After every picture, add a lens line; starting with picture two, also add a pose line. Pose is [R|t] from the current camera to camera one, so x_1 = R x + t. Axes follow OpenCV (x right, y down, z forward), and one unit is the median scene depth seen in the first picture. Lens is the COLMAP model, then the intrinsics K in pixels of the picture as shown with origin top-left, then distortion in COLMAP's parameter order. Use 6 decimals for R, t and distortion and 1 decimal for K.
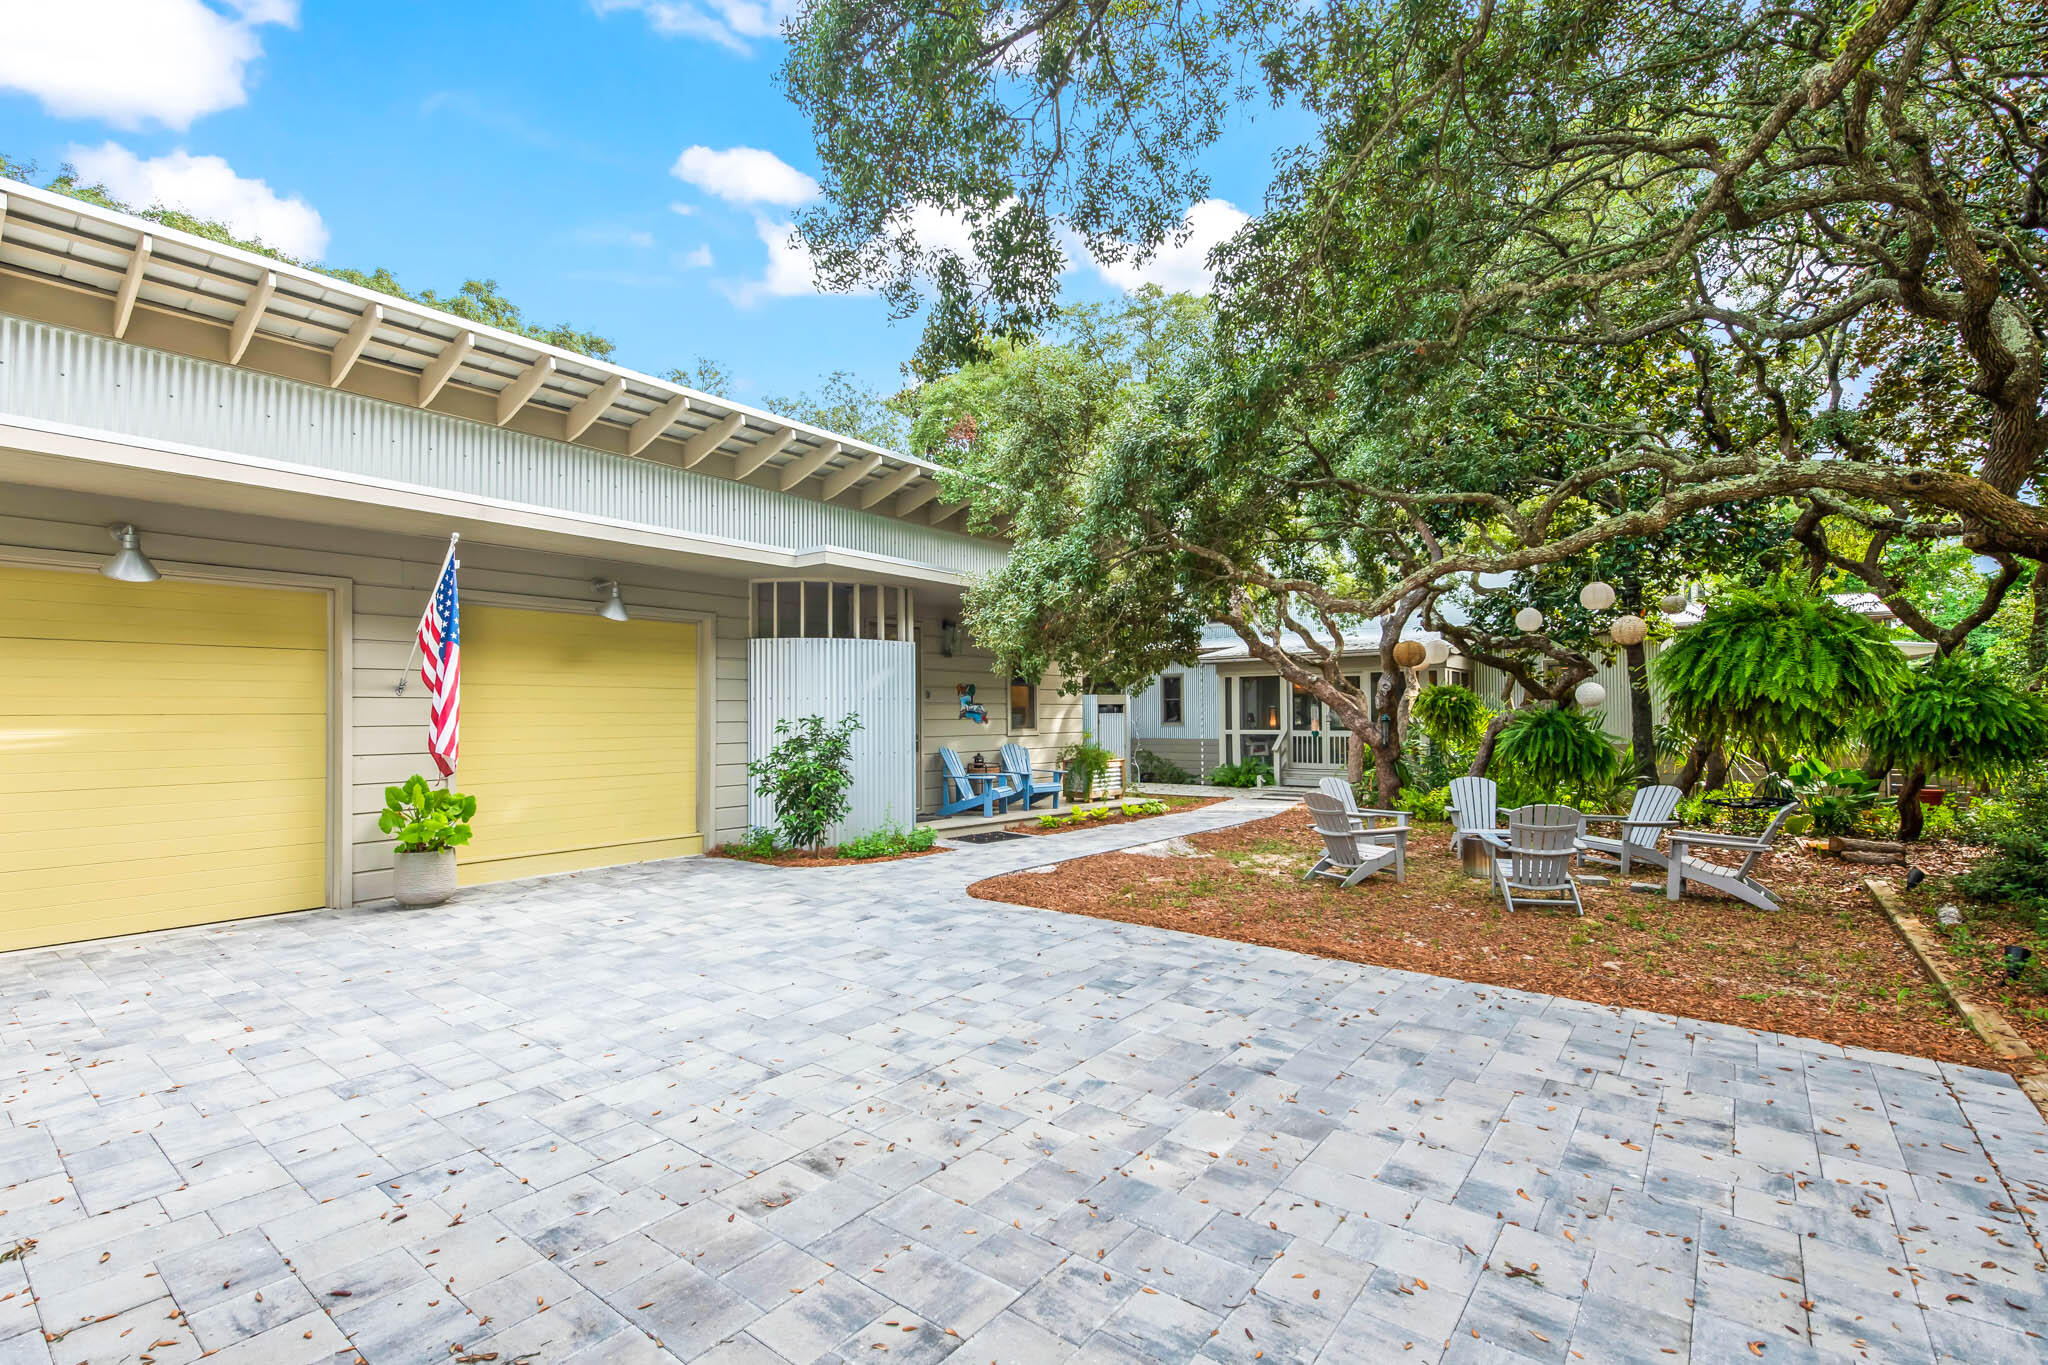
lens RADIAL K [[910.2, 0, 1025.7], [0, 910.2, 698.4], [0, 0, 1]] dist [-0.000058, -0.000524]
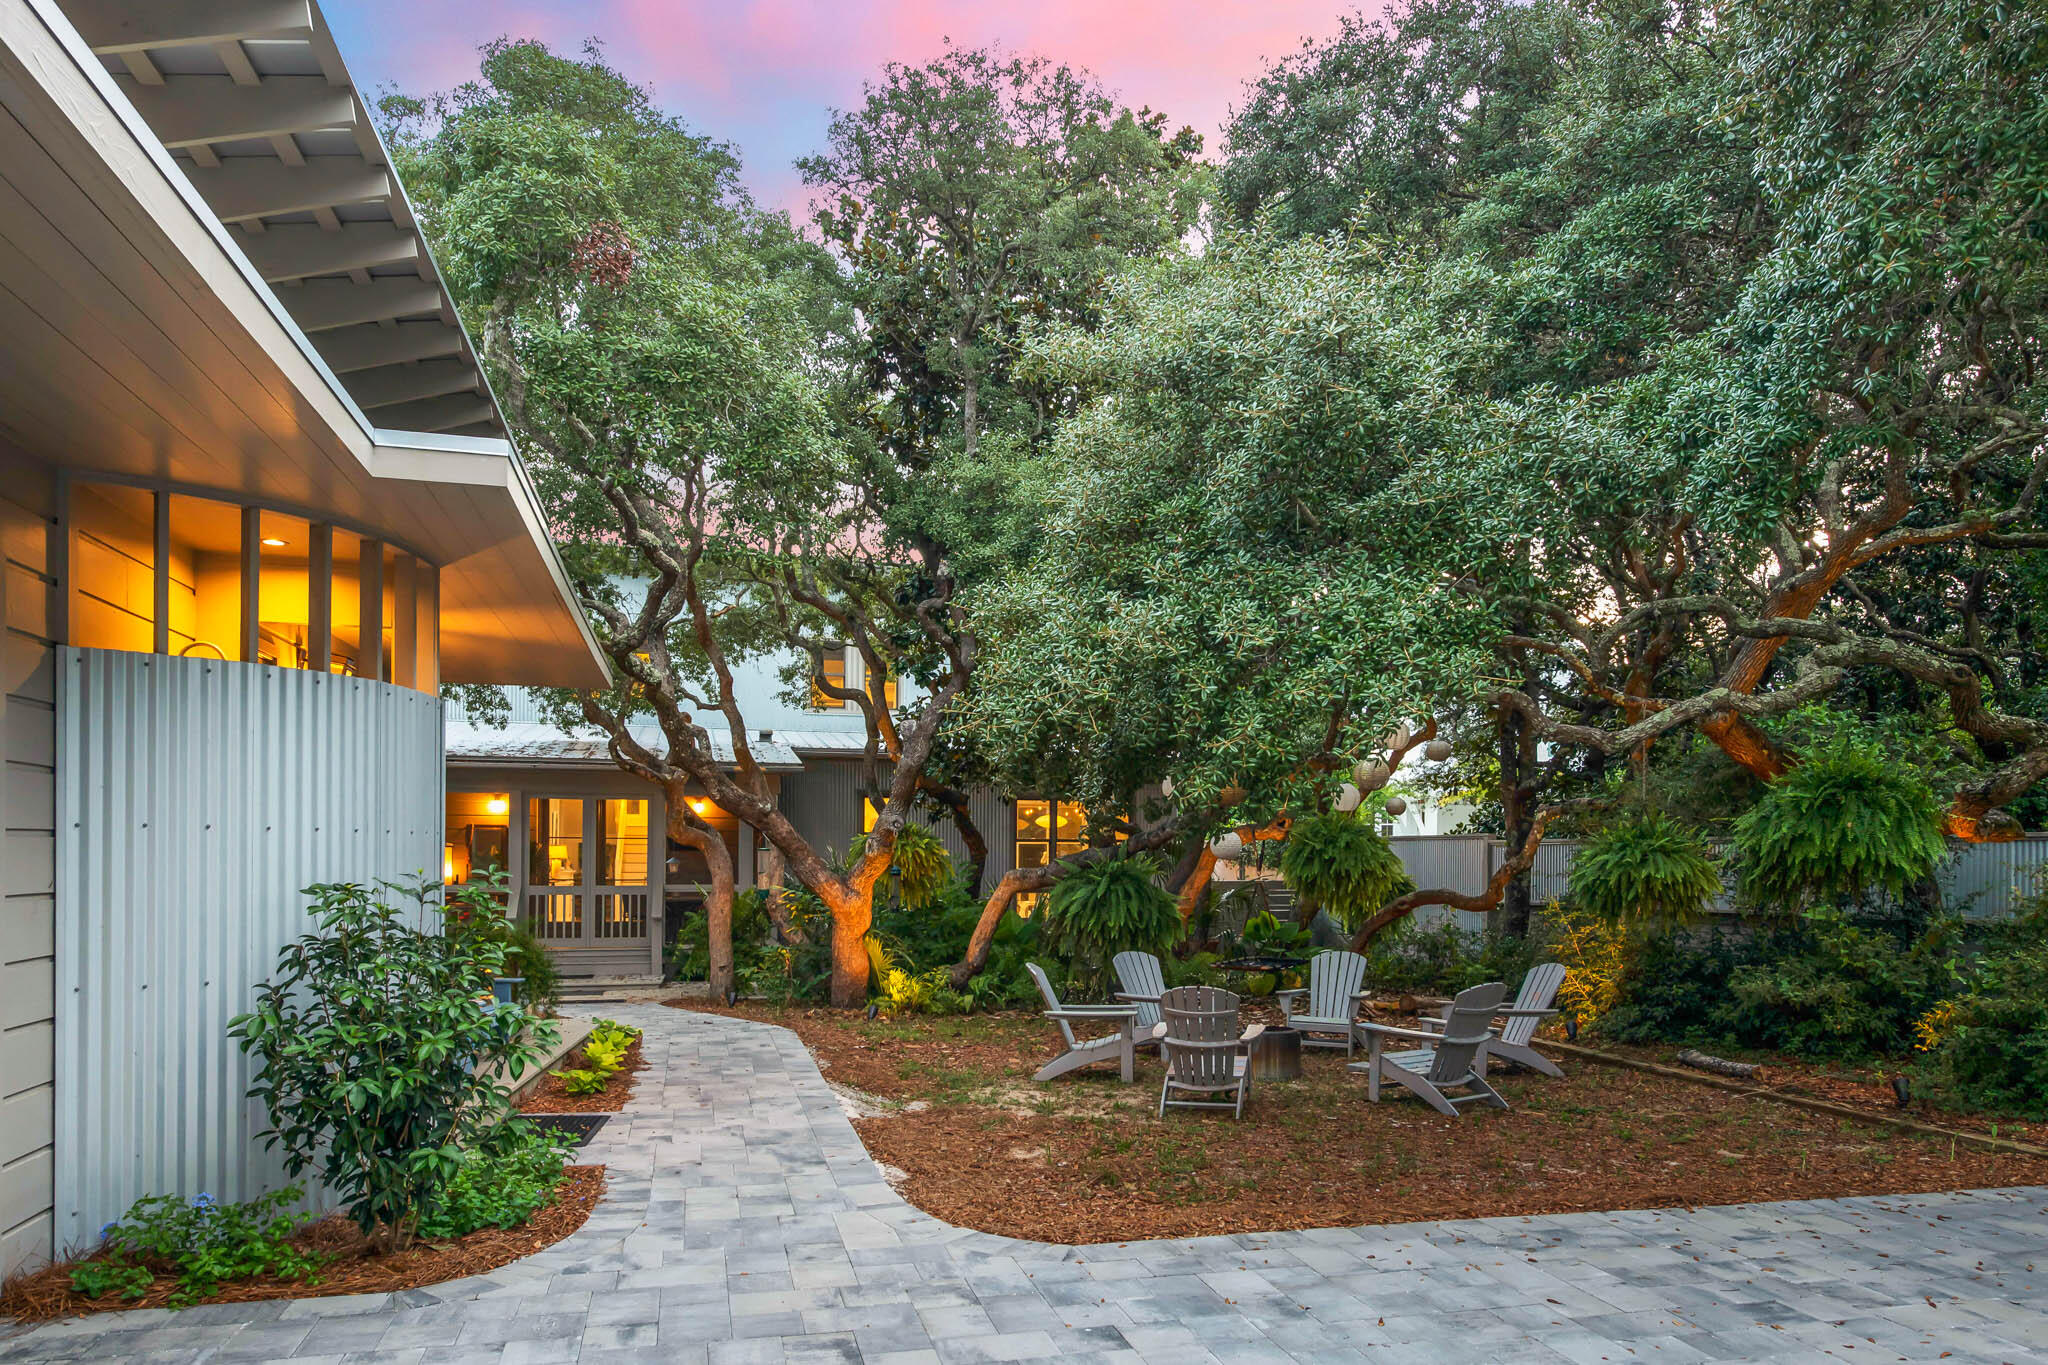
lens RADIAL K [[1362.9, 0, 1080.5], [0, 1362.9, 837.3], [0, 0, 1]] dist [0.031192, -0.006220]
pose [[0.600482, 0.017049, 0.799457, -0.351351], [-0.020700, 0.999769, -0.005772, -0.000660], [-0.799371, -0.013083, 0.600696, 0.291848]]
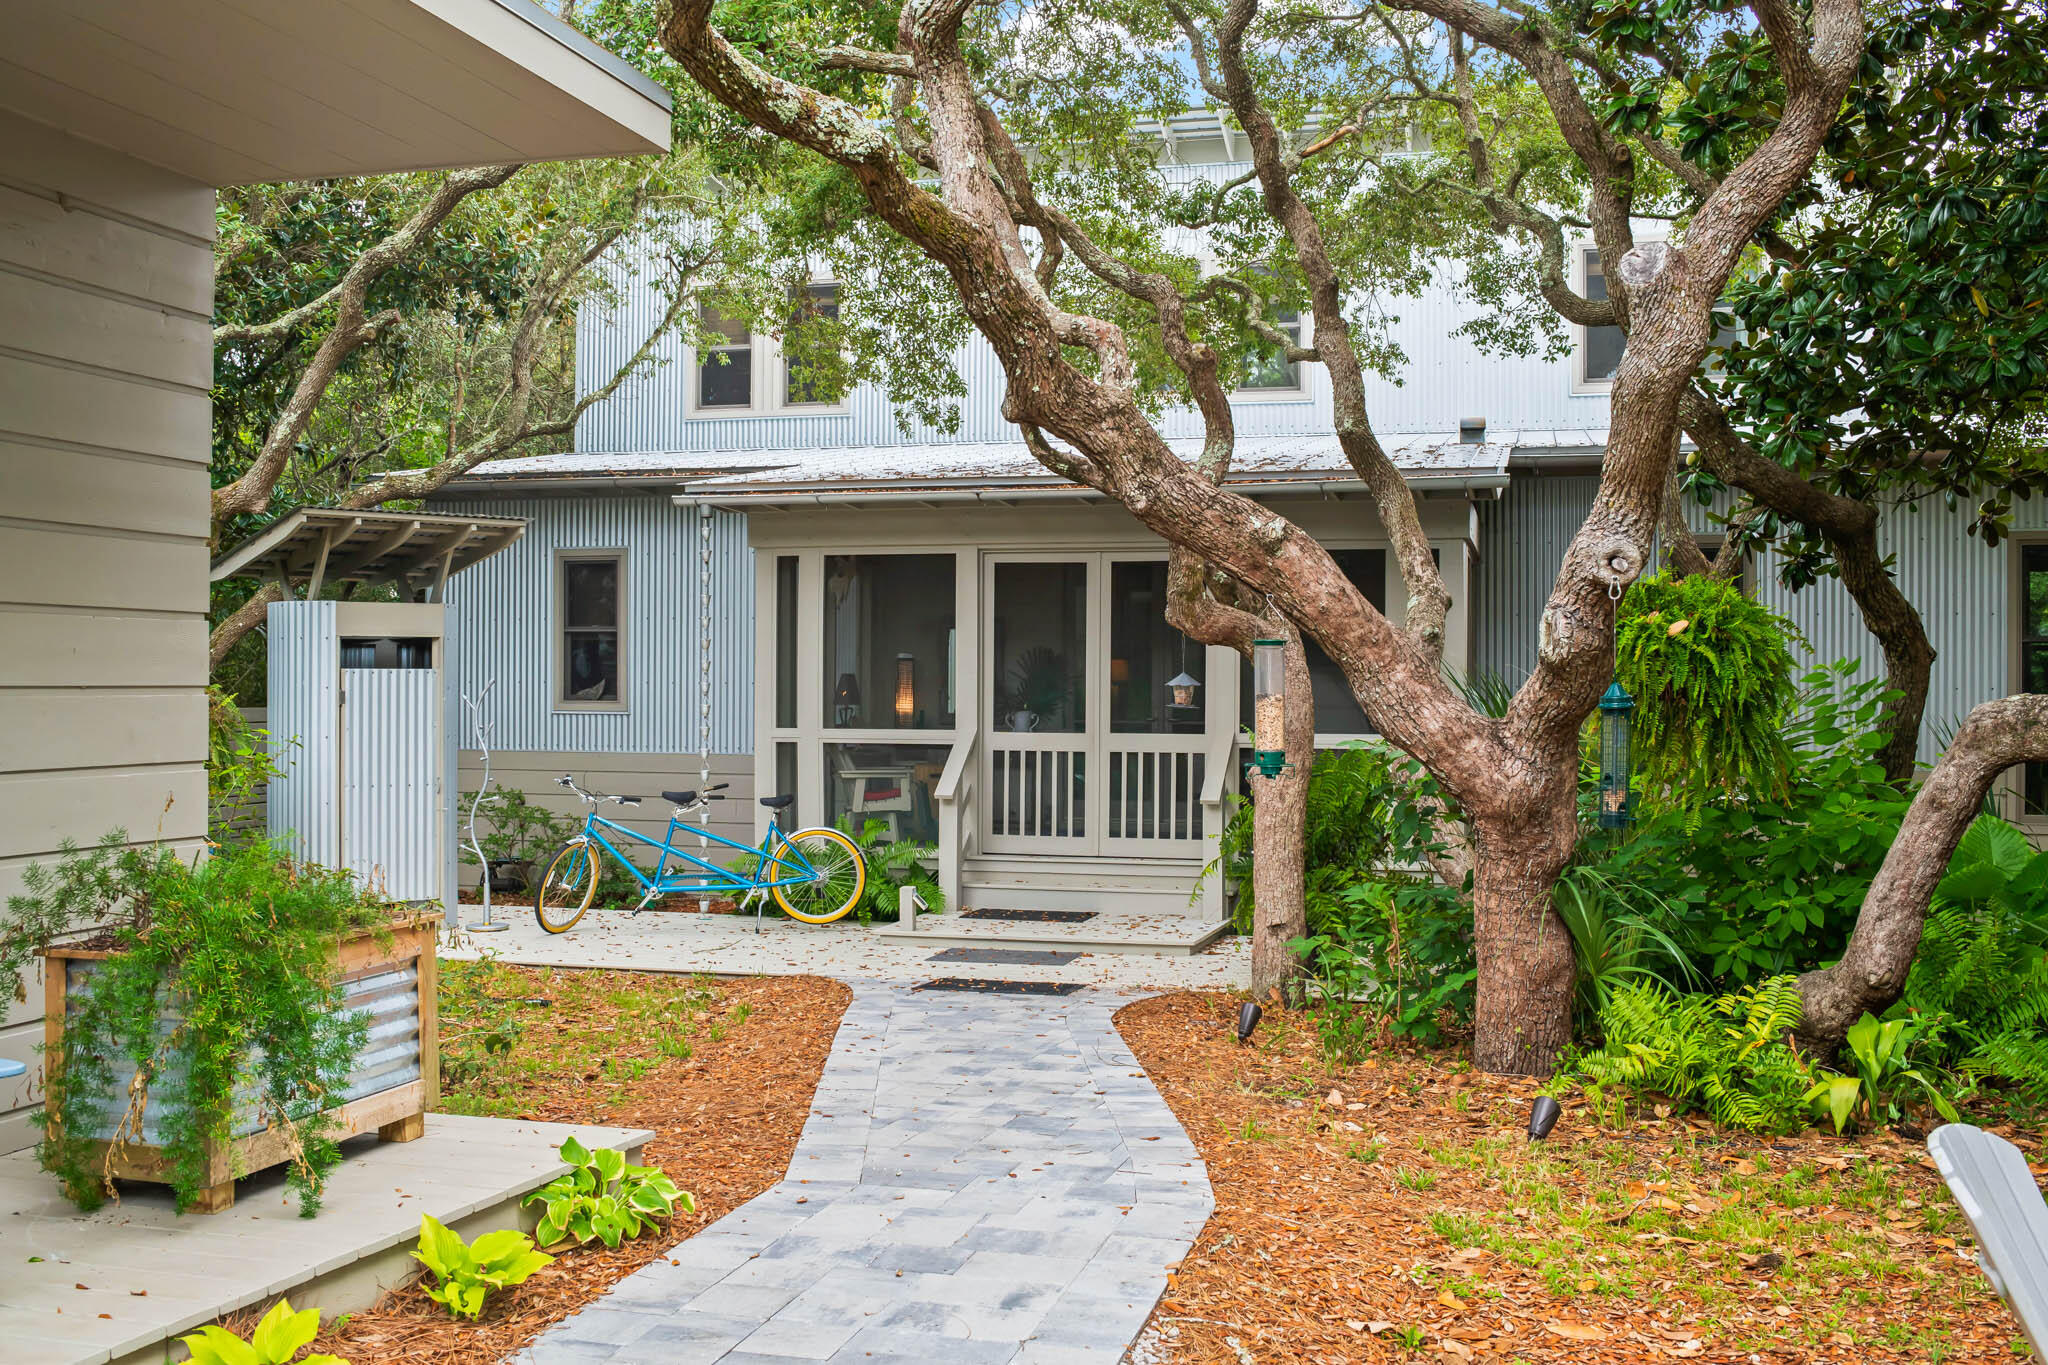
lens RADIAL K [[1976.6, 0, 1032.9], [0, 1976.6, 677.4], [0, 0, 1]] dist [-0.067394, 0.000000]
pose [[0.919248, 0.010713, 0.393534, 0.066327], [-0.017396, 0.999759, 0.013420, 0.012443], [-0.393295, -0.019182, 0.919212, 0.628769]]
